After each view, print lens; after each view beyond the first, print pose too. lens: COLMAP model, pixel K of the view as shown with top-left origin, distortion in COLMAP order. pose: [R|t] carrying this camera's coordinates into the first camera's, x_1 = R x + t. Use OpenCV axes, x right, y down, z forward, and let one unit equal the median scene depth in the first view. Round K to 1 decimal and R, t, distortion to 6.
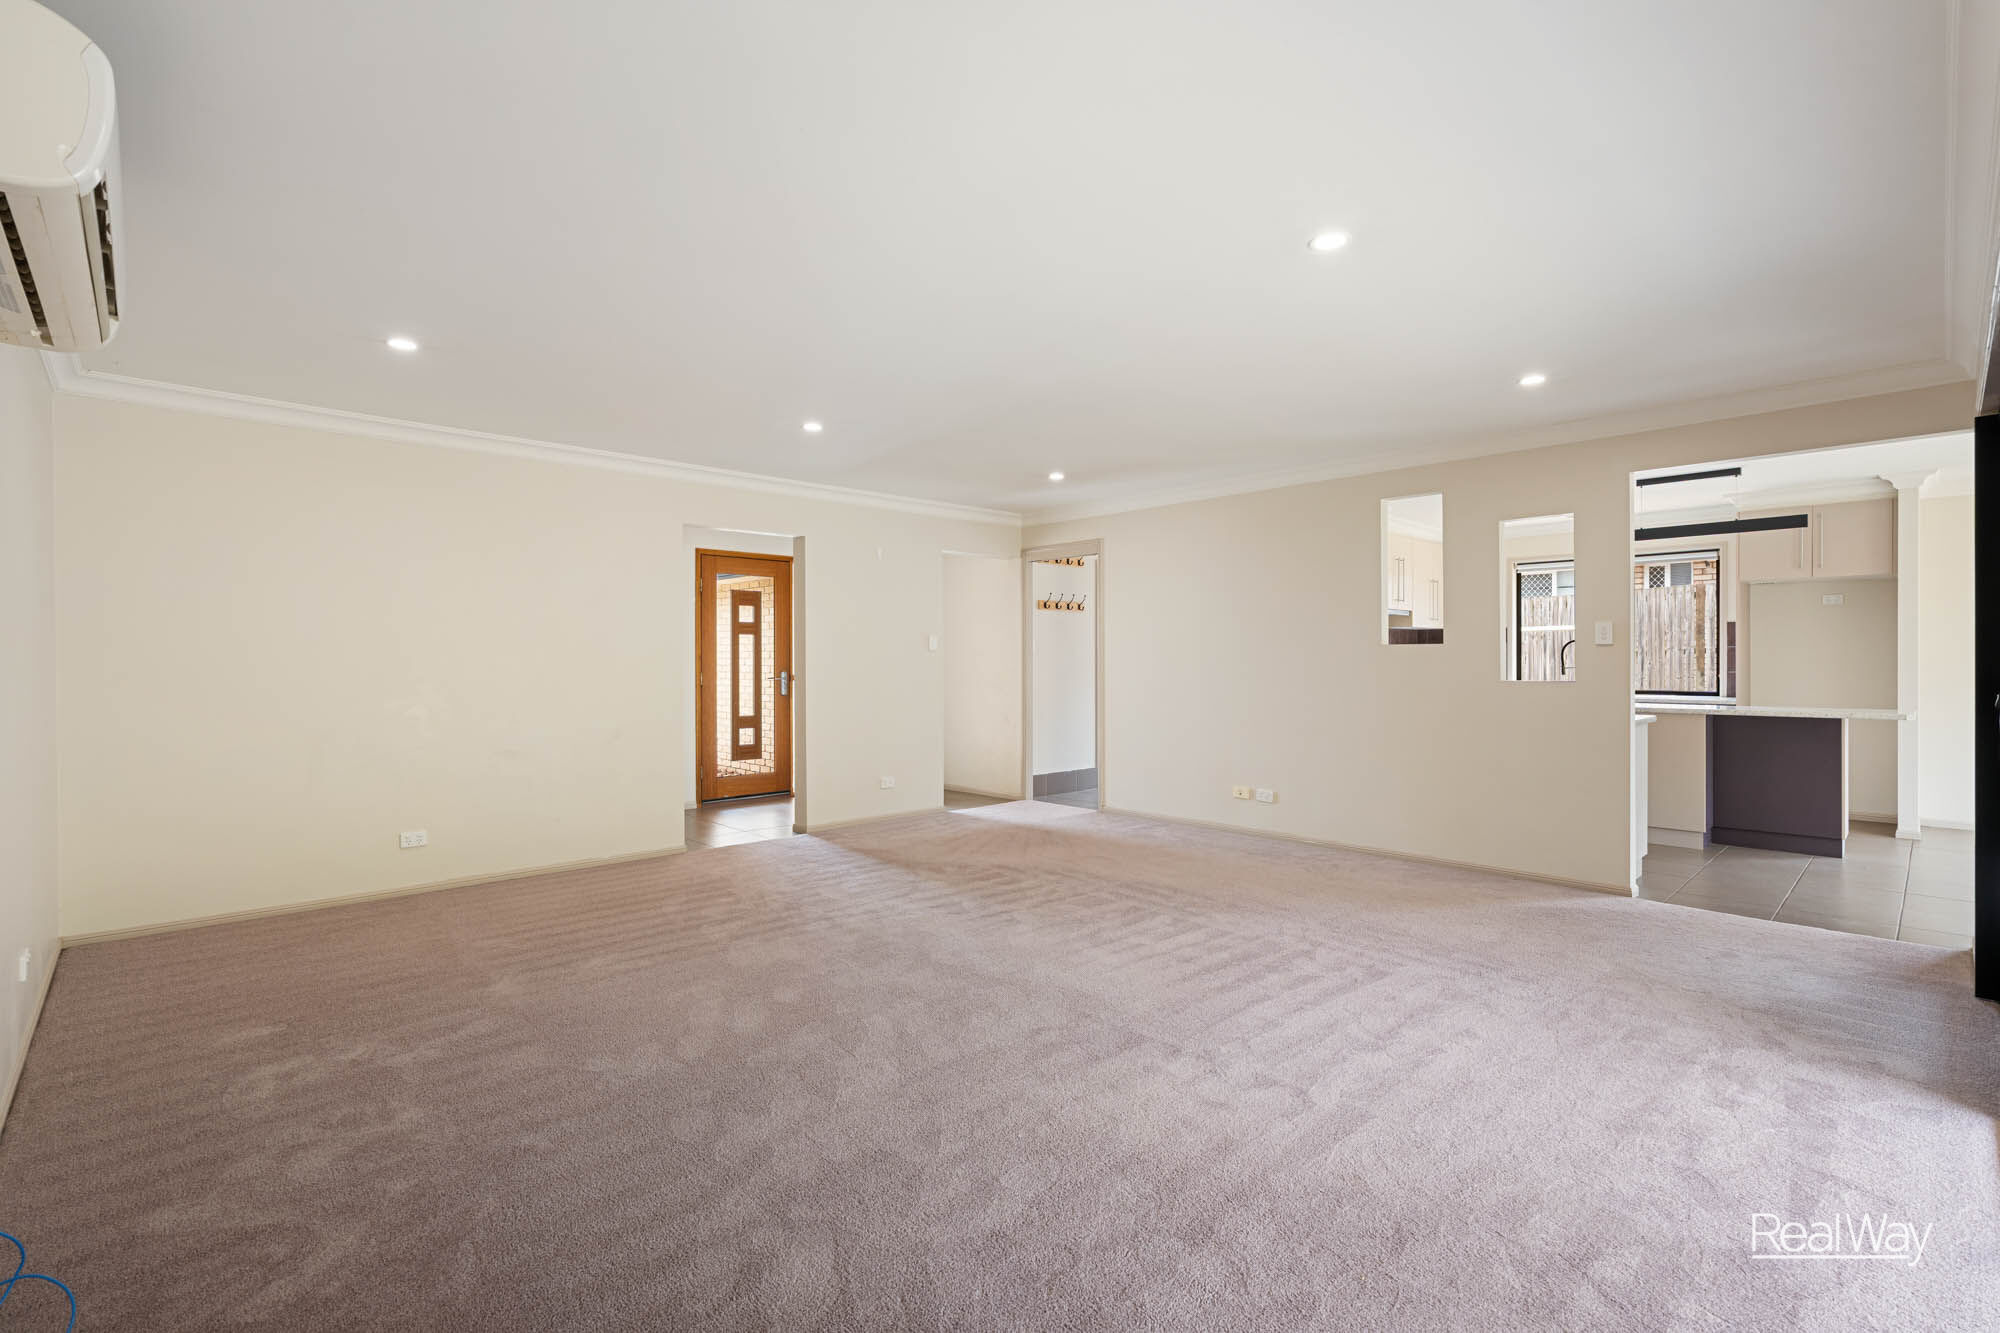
lens RADIAL K [[901.5, 0, 1002.2], [0, 901.5, 664.8], [0, 0, 1]] dist [-0.002621, 0.001418]
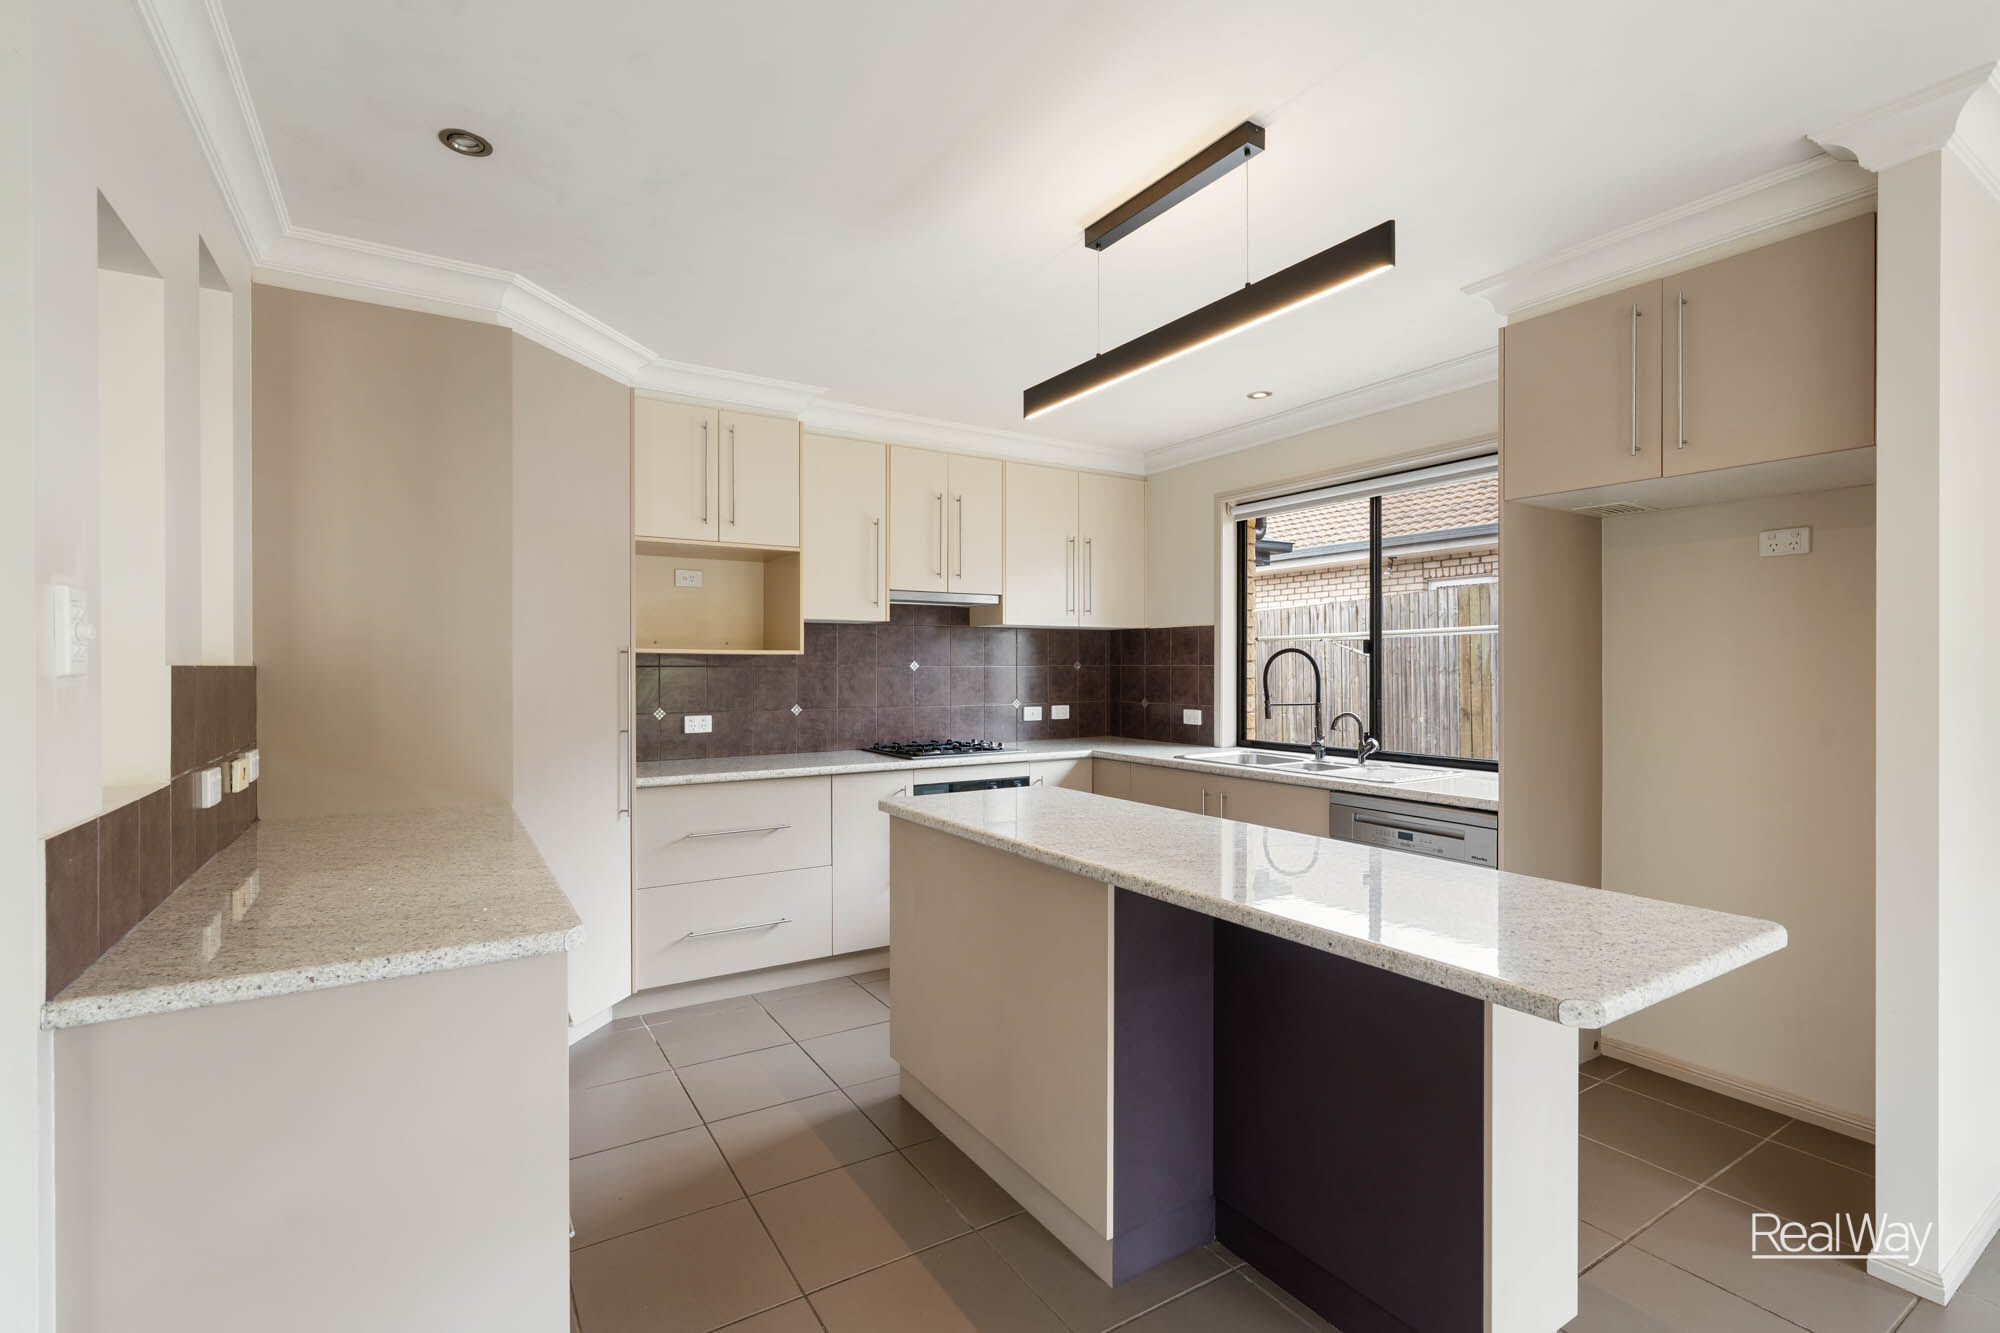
lens RADIAL K [[901.5, 0, 1000.0], [0, 901.5, 670.3], [0, 0, 1]] dist [-0.002621, 0.001418]
pose [[0.980741, 0.000122, -0.195311, 0.749948], [-0.000301, 1.000000, -0.000889, -0.019662], [0.195311, 0.000931, 0.980741, 0.626175]]
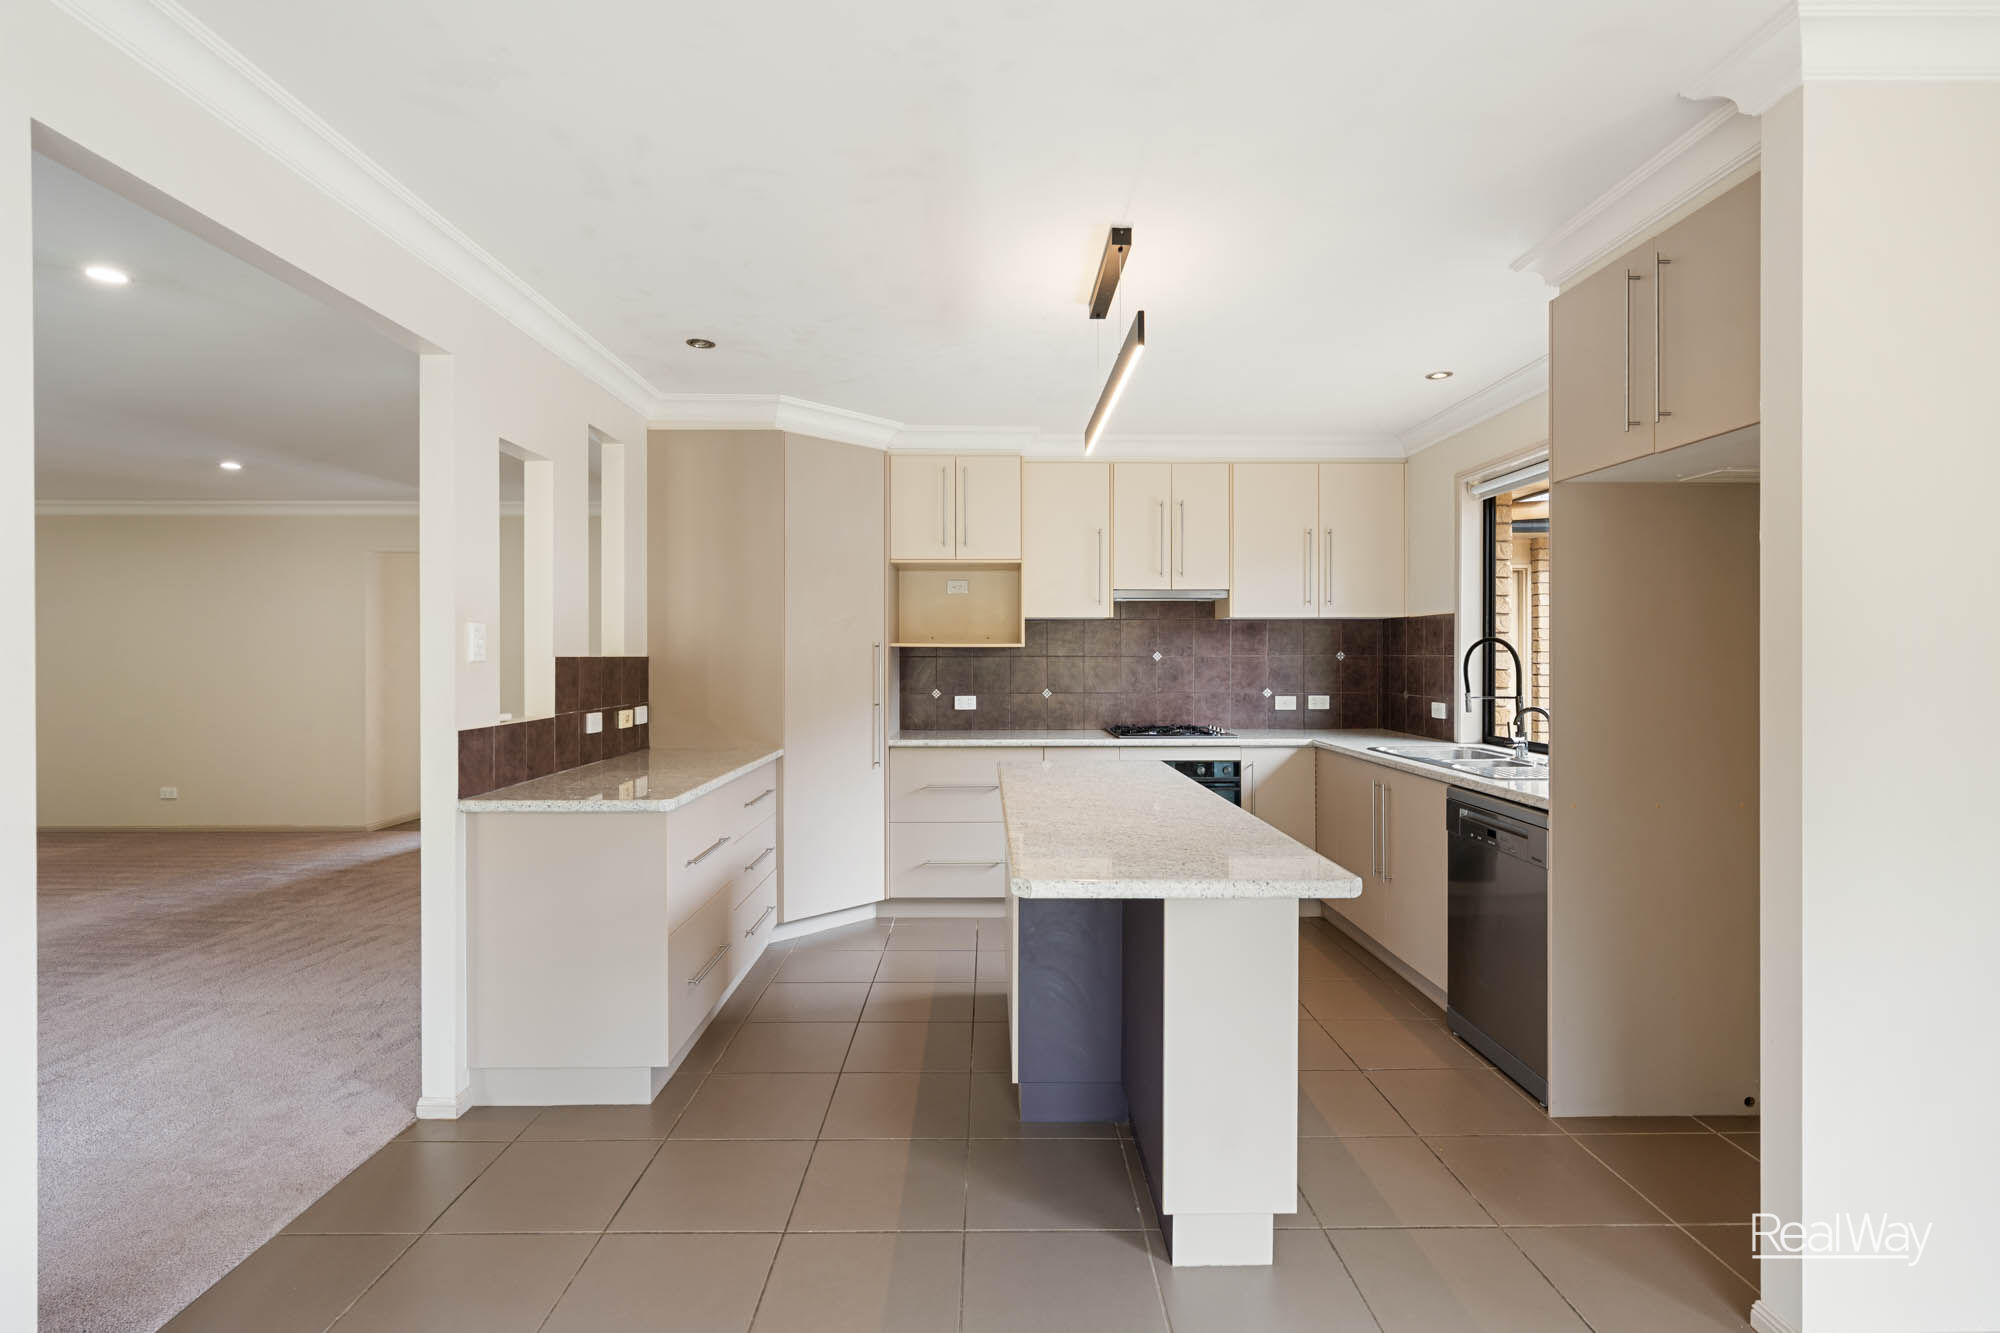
lens RADIAL K [[959.4, 0, 1002.4], [0, 959.4, 658.8], [0, 0, 1]] dist [0.002211, 0.000236]
pose [[0.733256, 0.001139, -0.679952, 1.026551], [-0.002588, 0.999996, -0.001116, -0.020163], [0.679948, 0.002578, 0.733256, 0.606824]]
